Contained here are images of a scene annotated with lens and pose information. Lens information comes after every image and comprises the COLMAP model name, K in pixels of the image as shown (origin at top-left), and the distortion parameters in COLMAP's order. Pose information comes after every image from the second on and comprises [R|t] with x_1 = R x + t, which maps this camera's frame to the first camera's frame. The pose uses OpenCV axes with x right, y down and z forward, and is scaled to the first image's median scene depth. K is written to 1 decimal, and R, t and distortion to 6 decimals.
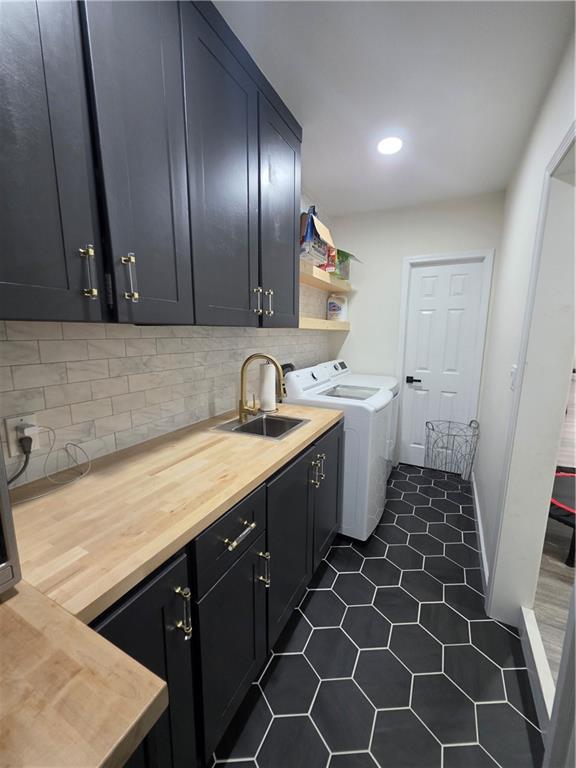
lens RADIAL K [[309.5, 0, 288.0], [0, 309.5, 384.0], [0, 0, 1]] dist [0.000220, -0.000118]
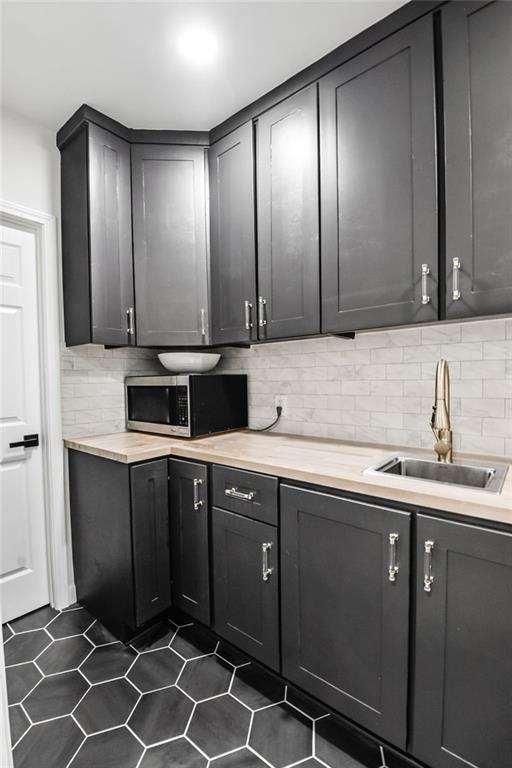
lens RADIAL K [[346.5, 0, 256.0], [0, 346.5, 384.0], [0, 0, 1]] dist [-0.001044, -0.000830]
pose [[-0.198993, 0.027252, -0.979622, 0.917446], [-0.138235, 0.988838, 0.055589, -0.044014], [0.970202, 0.146480, -0.193005, 0.947099]]
